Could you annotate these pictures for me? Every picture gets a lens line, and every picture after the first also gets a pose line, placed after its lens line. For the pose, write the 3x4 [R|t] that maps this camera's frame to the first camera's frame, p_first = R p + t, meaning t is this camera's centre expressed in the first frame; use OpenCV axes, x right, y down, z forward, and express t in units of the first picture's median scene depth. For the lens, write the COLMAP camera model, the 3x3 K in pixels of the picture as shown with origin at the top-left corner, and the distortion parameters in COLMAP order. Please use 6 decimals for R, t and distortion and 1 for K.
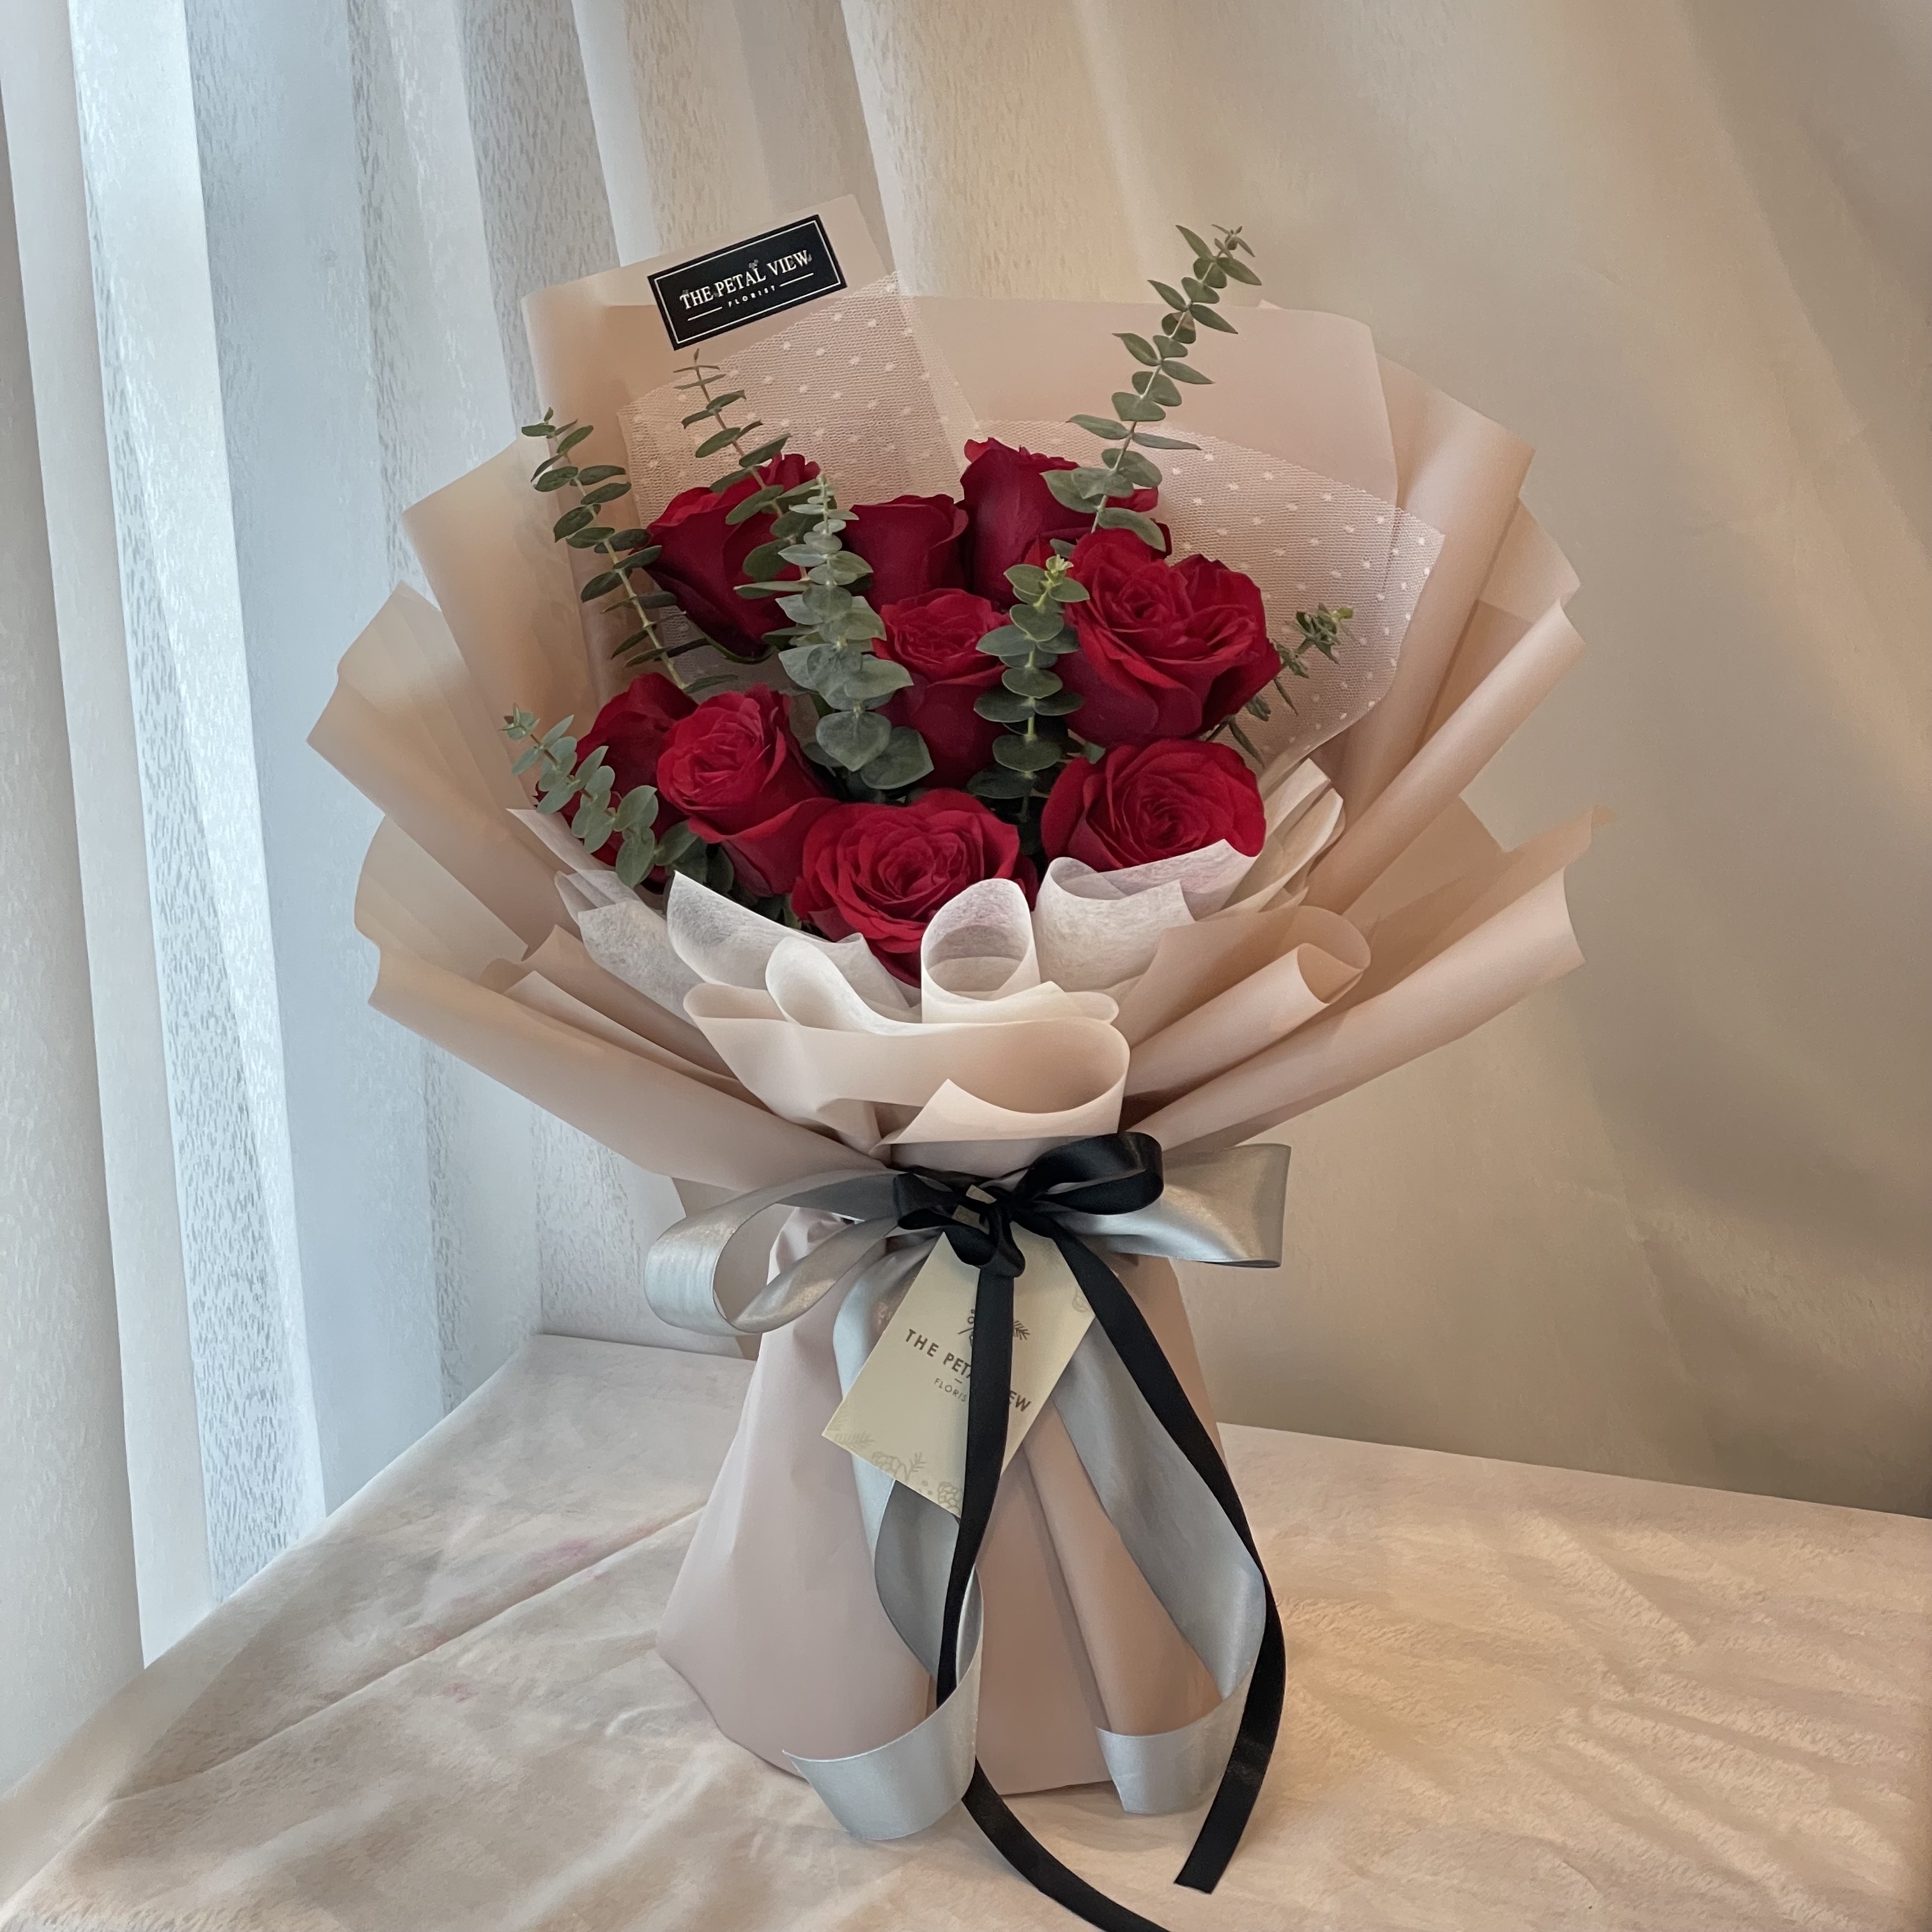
lens RADIAL K [[4094.2, 0, 964.7], [0, 4094.2, 1043.6], [0, 0, 1]] dist [0.103841, -0.267955]
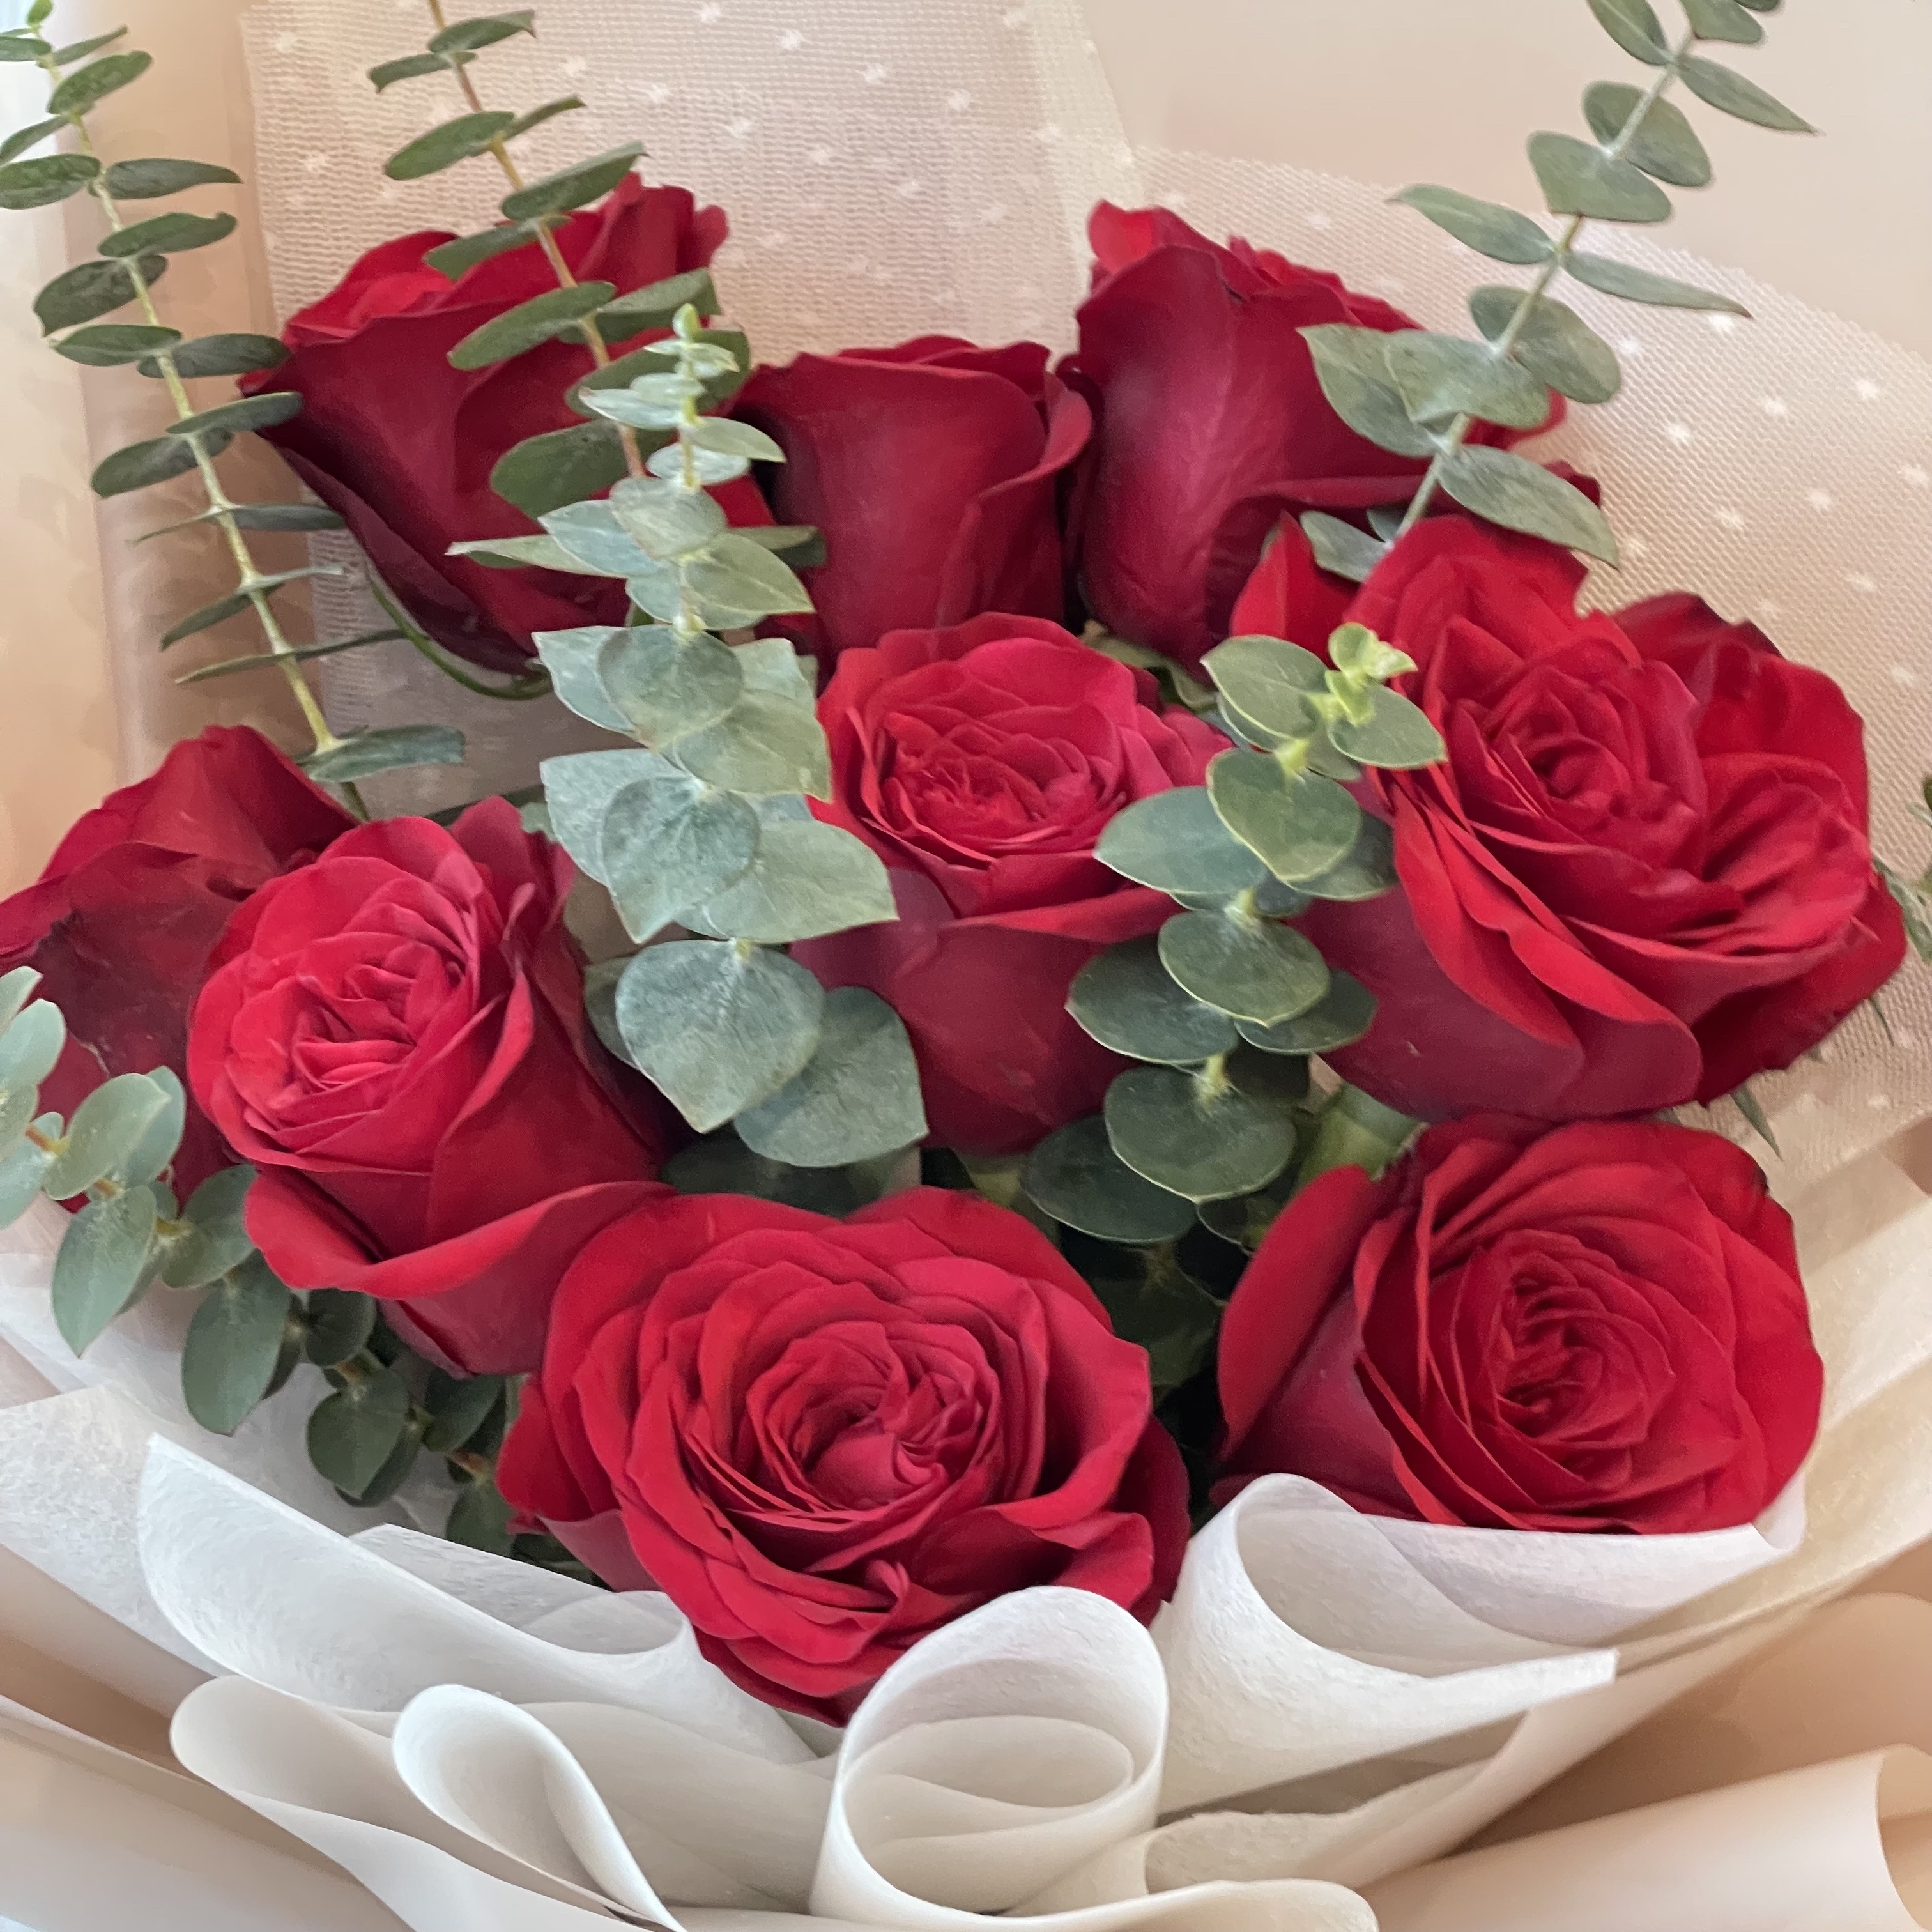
lens RADIAL K [[4097.6, 0, 1000.0], [0, 4097.6, 1099.2], [0, 0, 1]] dist [0.029024, 0.987448]
pose [[0.994147, 0.104275, 0.028248, -0.011939], [-0.106513, 0.989769, 0.094938, -0.103409], [-0.018059, -0.097391, 0.995082, 0.627609]]
